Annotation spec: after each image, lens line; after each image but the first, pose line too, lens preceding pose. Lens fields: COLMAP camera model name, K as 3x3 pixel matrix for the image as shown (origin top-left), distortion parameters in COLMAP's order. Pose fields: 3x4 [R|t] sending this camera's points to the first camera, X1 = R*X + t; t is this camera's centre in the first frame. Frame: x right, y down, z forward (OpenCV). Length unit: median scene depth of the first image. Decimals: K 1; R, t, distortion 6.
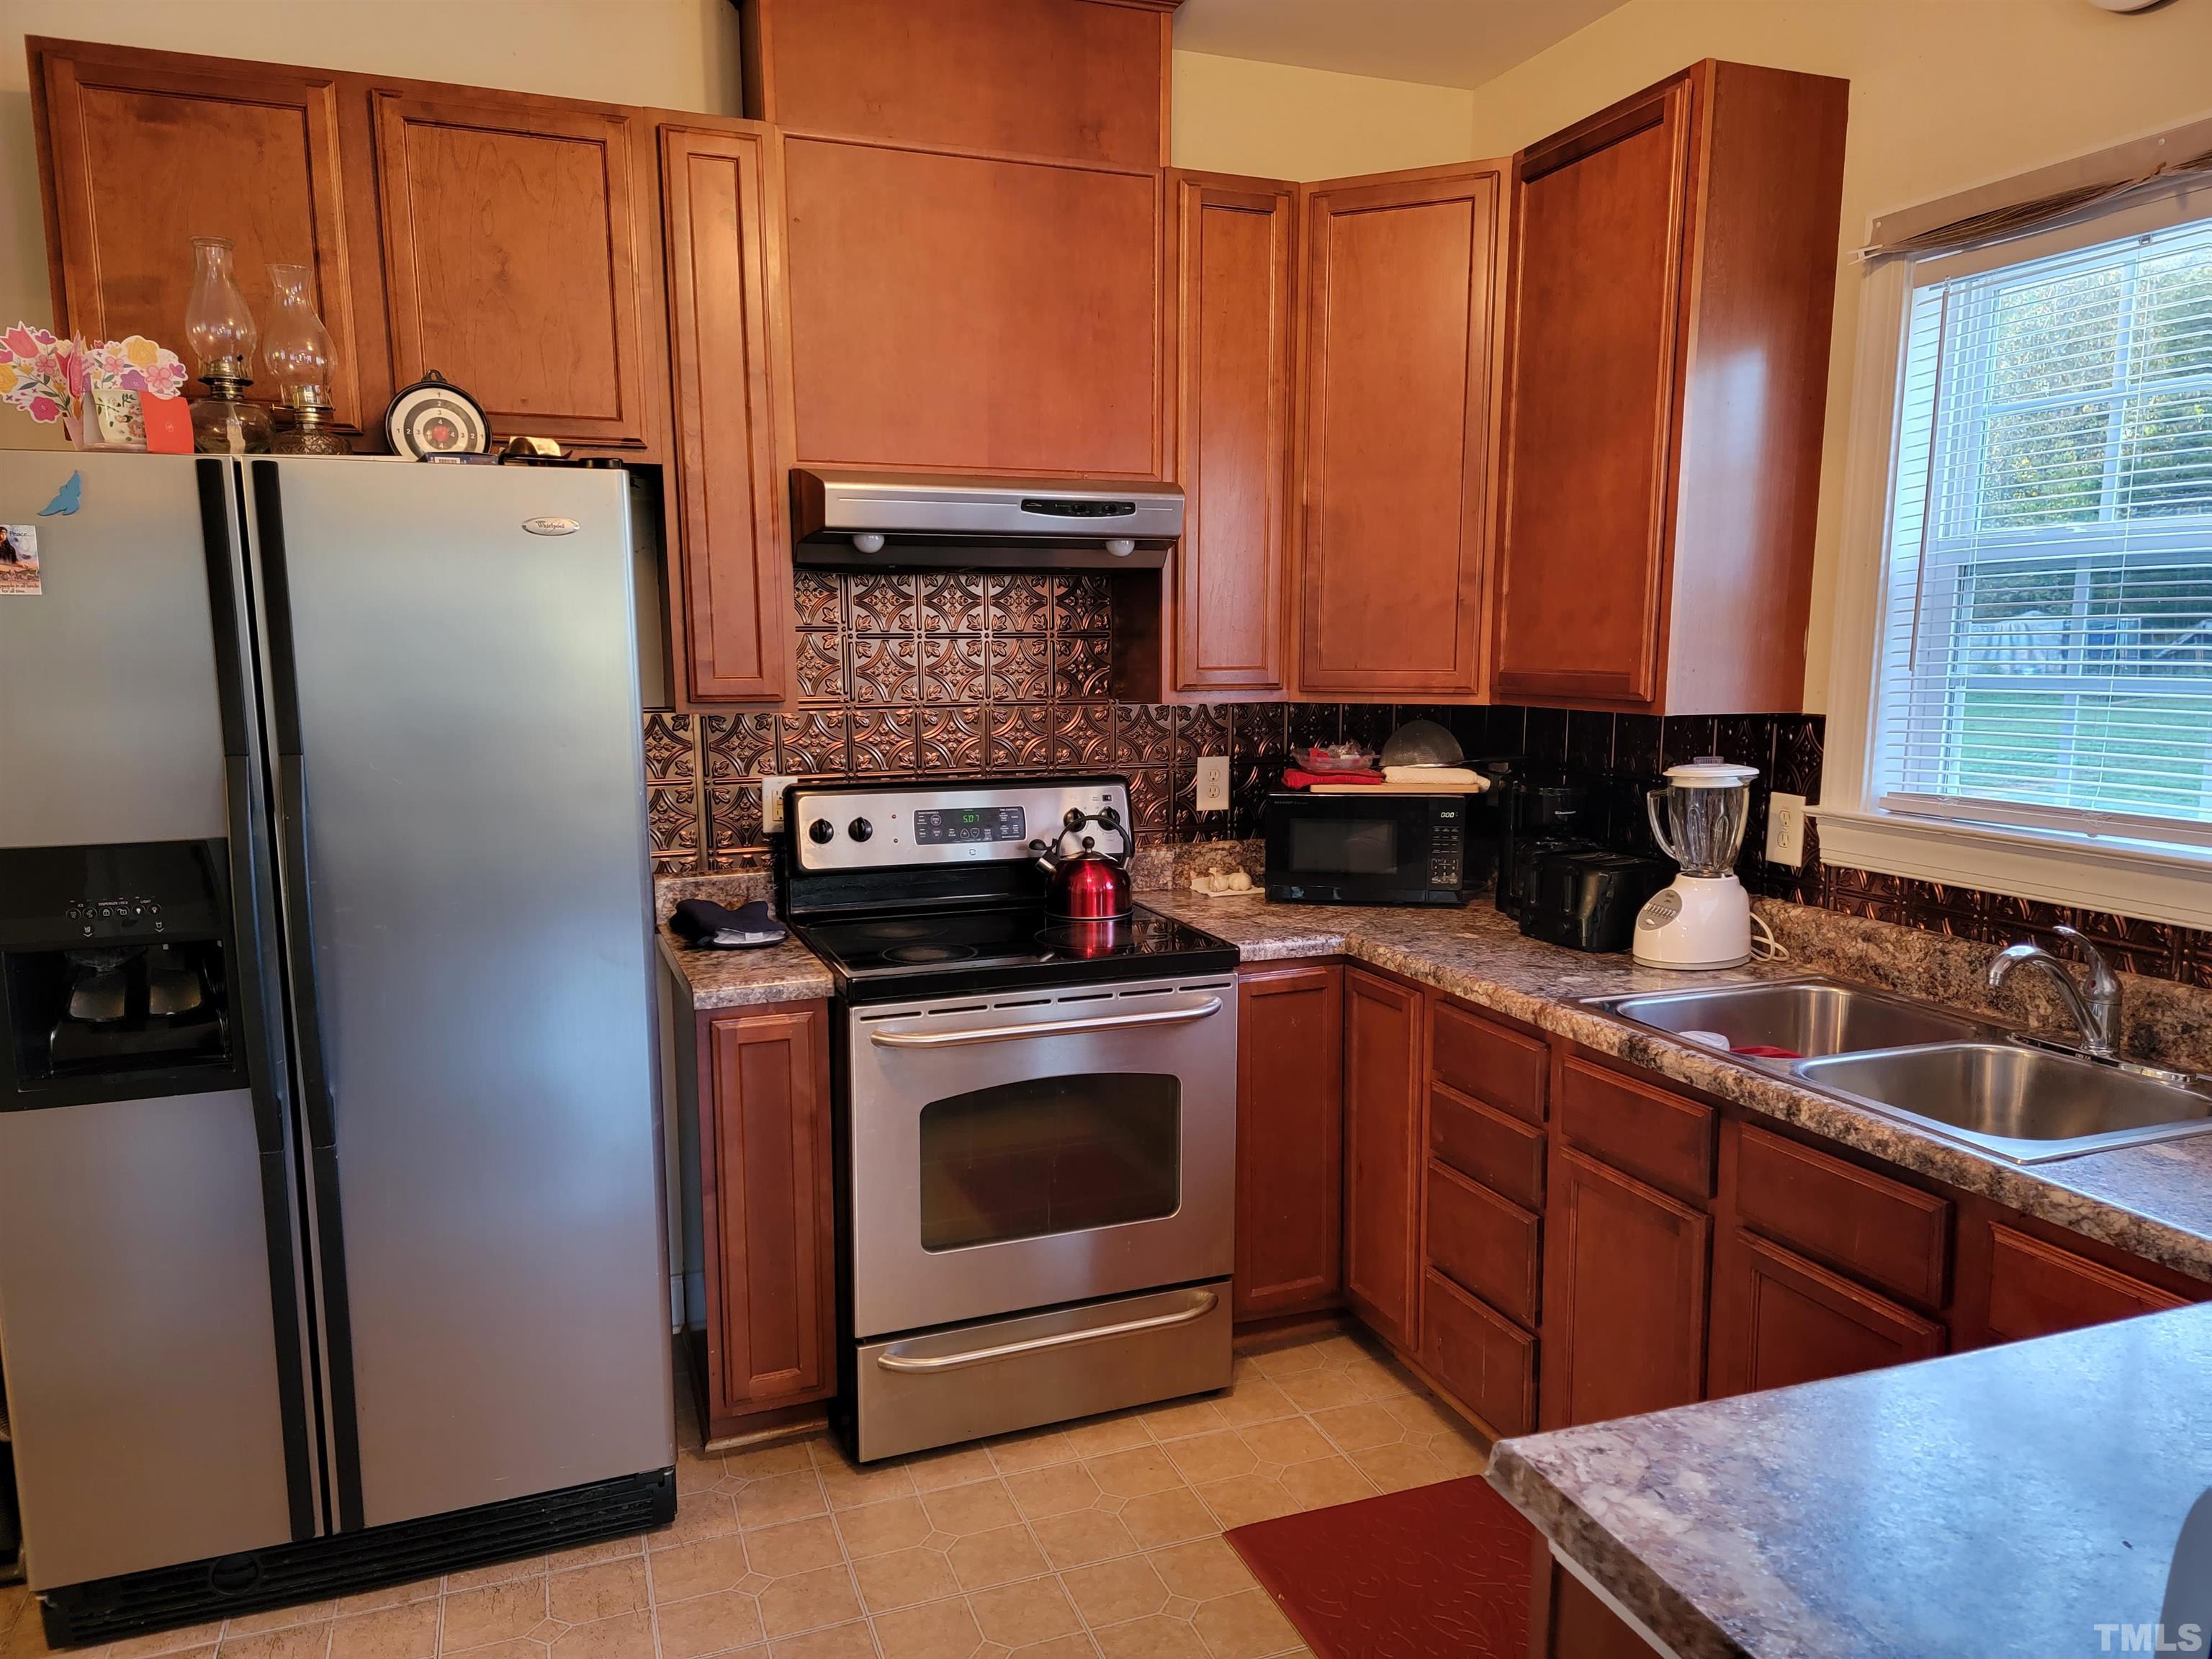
lens RADIAL K [[1544.4, 0, 1131.7], [0, 1544.4, 822.2], [0, 0, 1]] dist [0.102164, -0.088337]
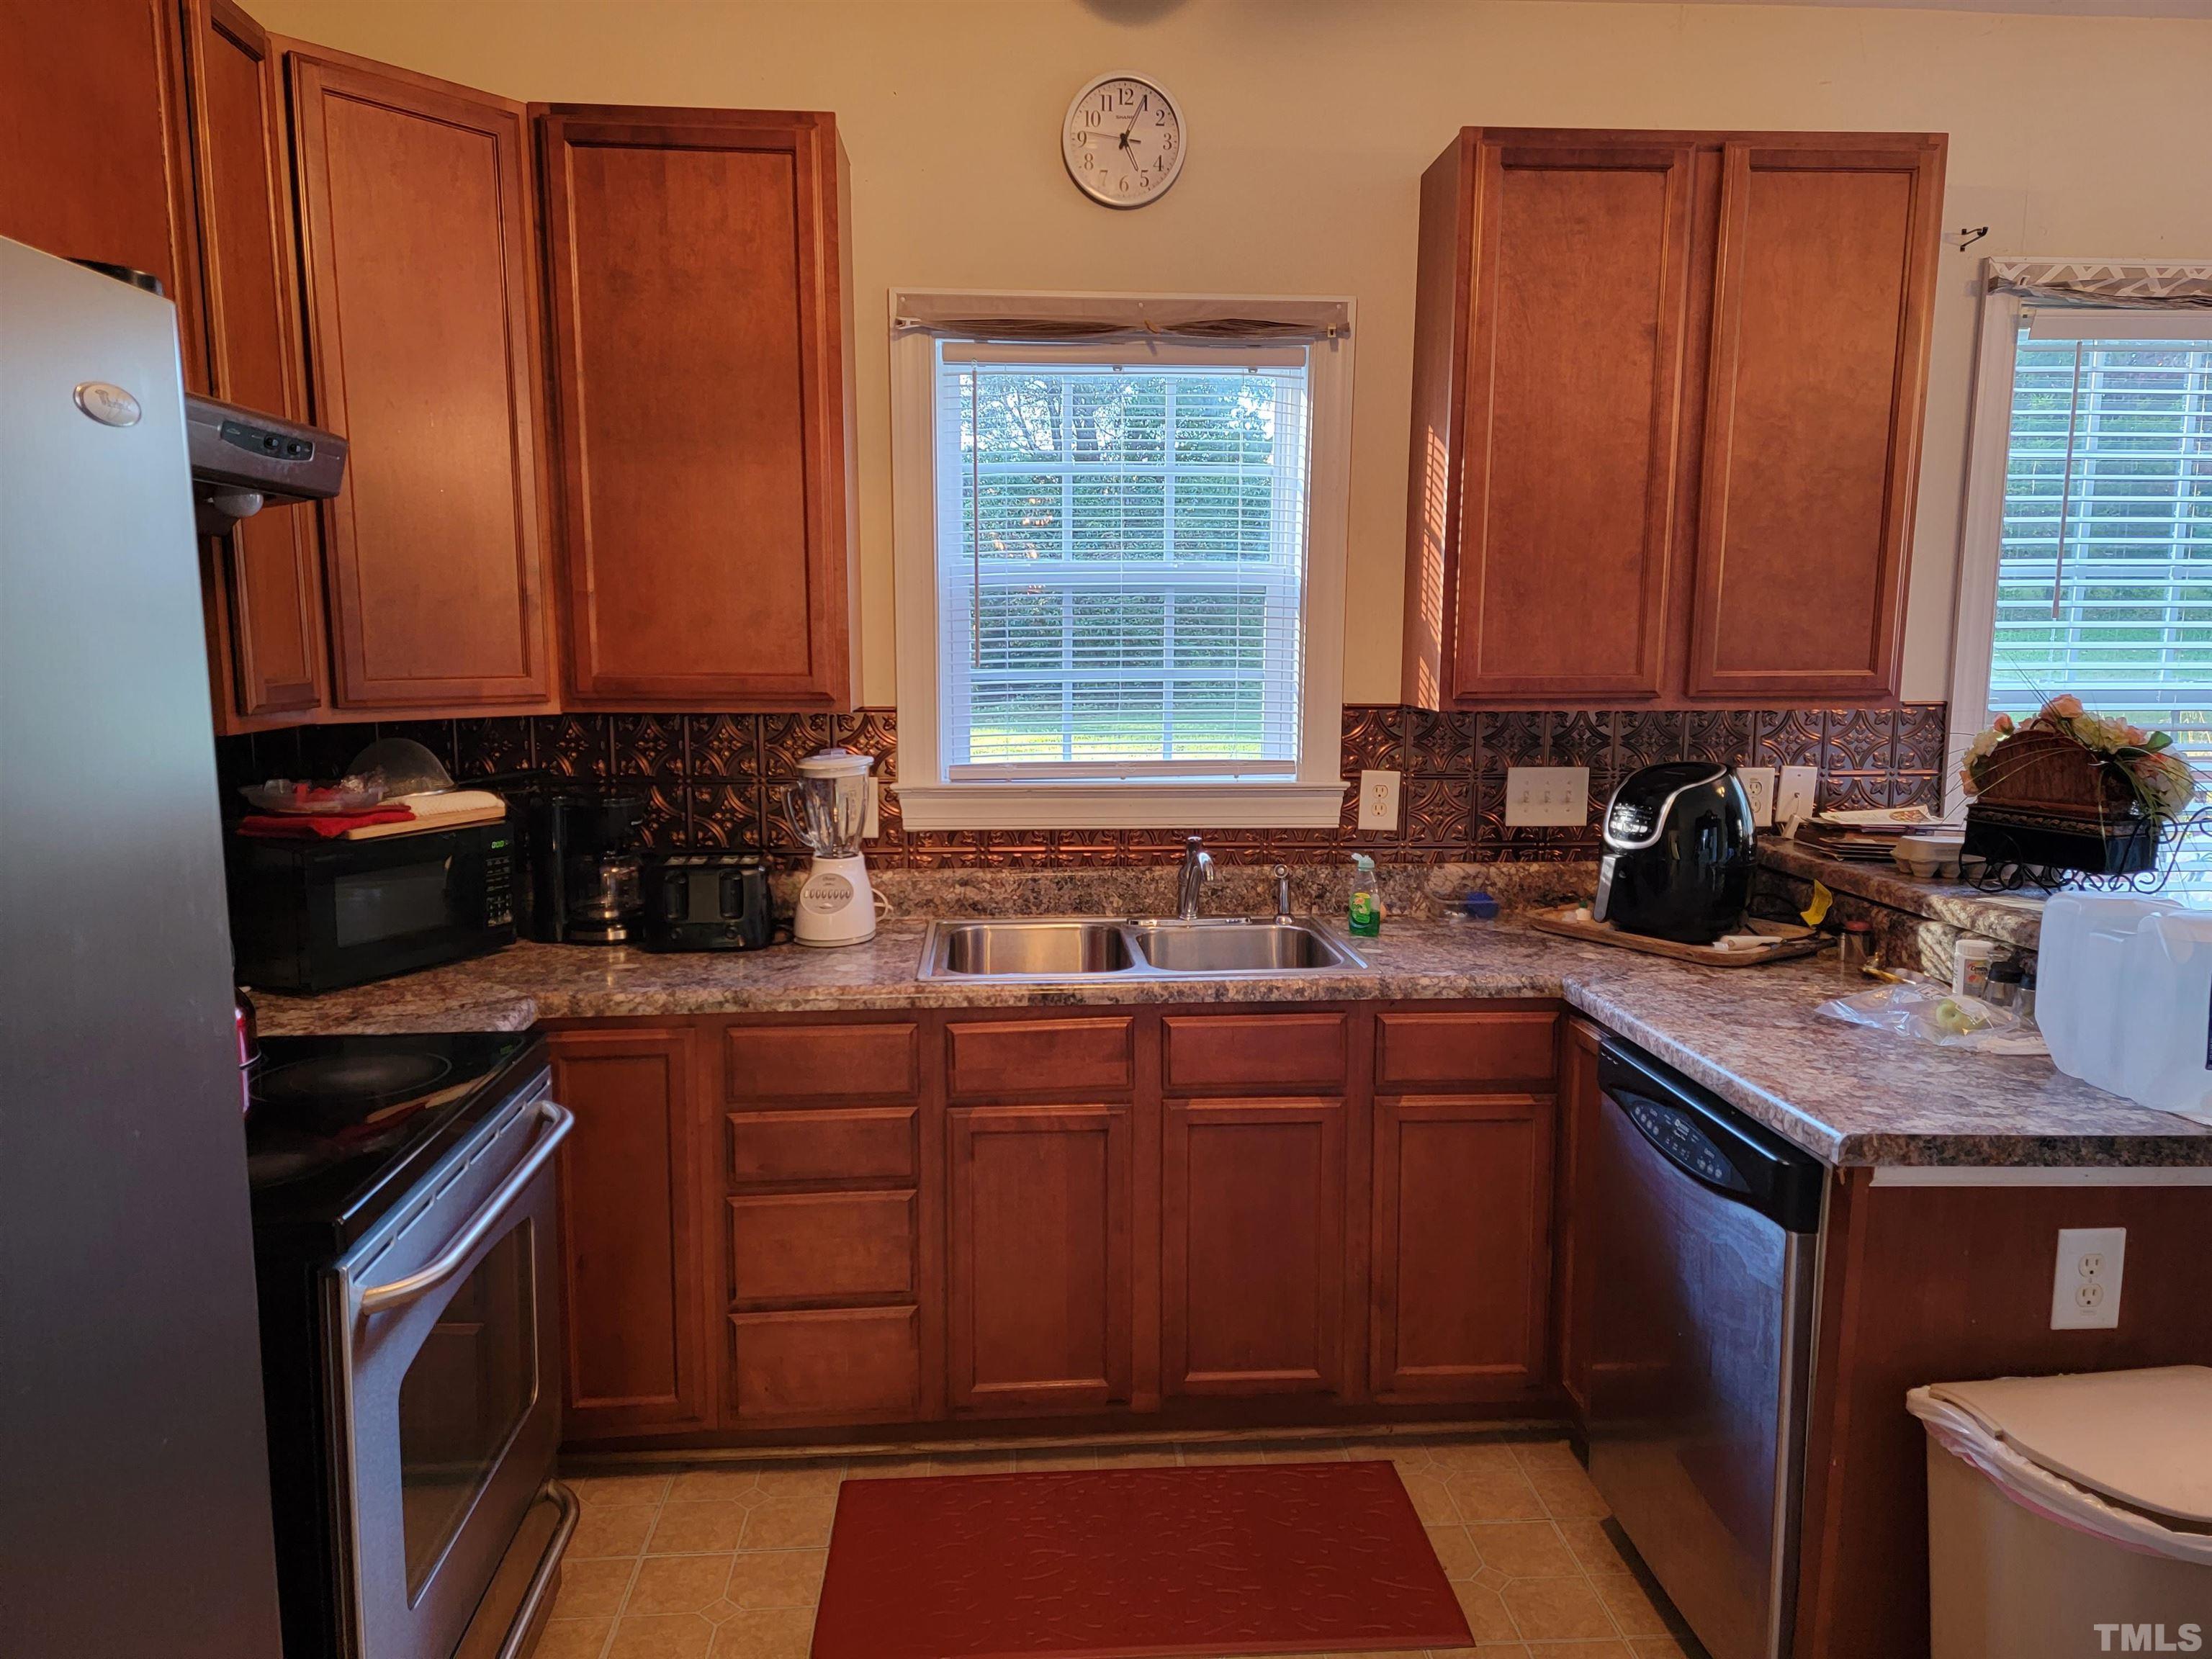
lens RADIAL K [[1504.7, 0, 1103.9], [0, 1504.7, 812.0], [0, 0, 1]] dist [0.105974, -0.153789]
pose [[0.291147, -0.109373, 0.950406, -0.631264], [0.115901, 0.990158, 0.078443, -0.063068], [-0.949632, 0.087315, 0.300958, 0.538006]]
